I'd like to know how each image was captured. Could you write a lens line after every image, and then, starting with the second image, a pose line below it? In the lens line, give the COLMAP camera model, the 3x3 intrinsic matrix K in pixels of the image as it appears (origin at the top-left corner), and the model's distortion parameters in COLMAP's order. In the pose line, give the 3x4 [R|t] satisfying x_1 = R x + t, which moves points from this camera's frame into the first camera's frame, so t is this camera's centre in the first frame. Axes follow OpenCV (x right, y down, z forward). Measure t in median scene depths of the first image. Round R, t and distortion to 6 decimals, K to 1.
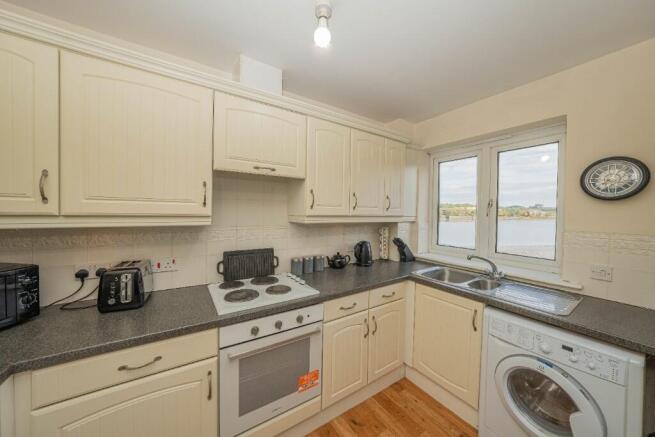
lens RADIAL K [[225.3, 0, 327.8], [0, 225.3, 218.0], [0, 0, 1]] dist [-0.019330, 0.003028]
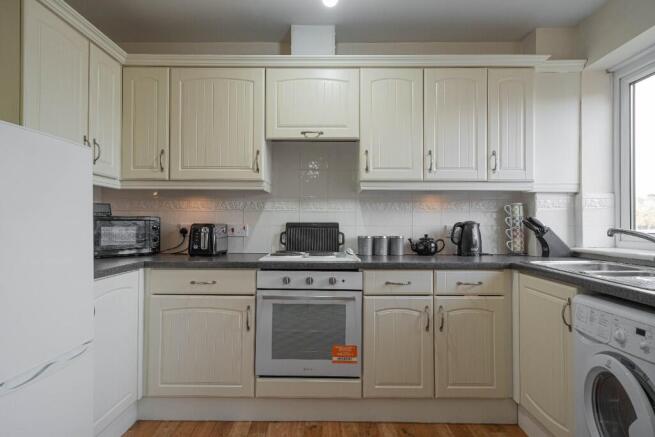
lens RADIAL K [[406.9, 0, 329.6], [0, 406.9, 216.4], [0, 0, 1]] dist [0.030753, -0.000042]
pose [[0.834944, -0.022690, -0.549867, 0.747312], [-0.006175, 0.998701, -0.050587, 0.233834], [0.550301, 0.045633, 0.833719, -0.428701]]
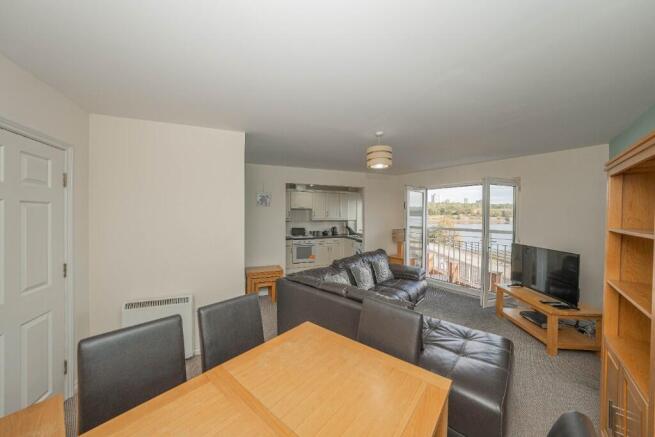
lens RADIAL K [[225.3, 0, 327.8], [0, 225.3, 212.7], [0, 0, 1]] dist [-0.019330, 0.003028]
pose [[0.978127, -0.011680, -0.207678, 1.060611], [0.006322, 0.999630, -0.026444, -0.009921], [0.207911, 0.024553, 0.977840, -3.003999]]
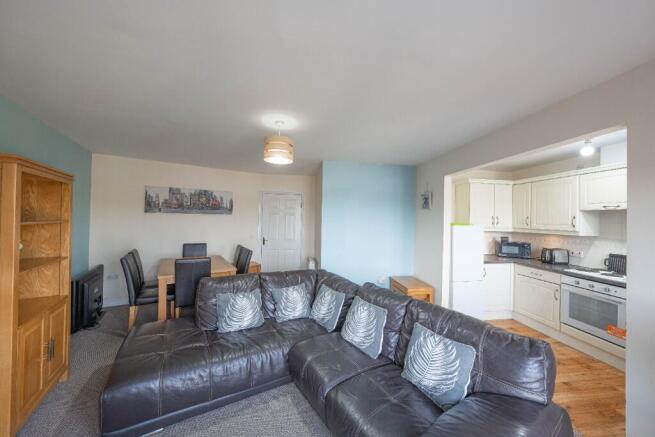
lens RADIAL K [[225.3, 0, 327.8], [0, 225.3, 216.9], [0, 0, 1]] dist [-0.019330, 0.003028]
pose [[-0.426813, -0.028993, -0.903875, 2.204501], [-0.050613, 0.998685, -0.008134, -0.009546], [0.902922, 0.042276, -0.427720, -0.270883]]
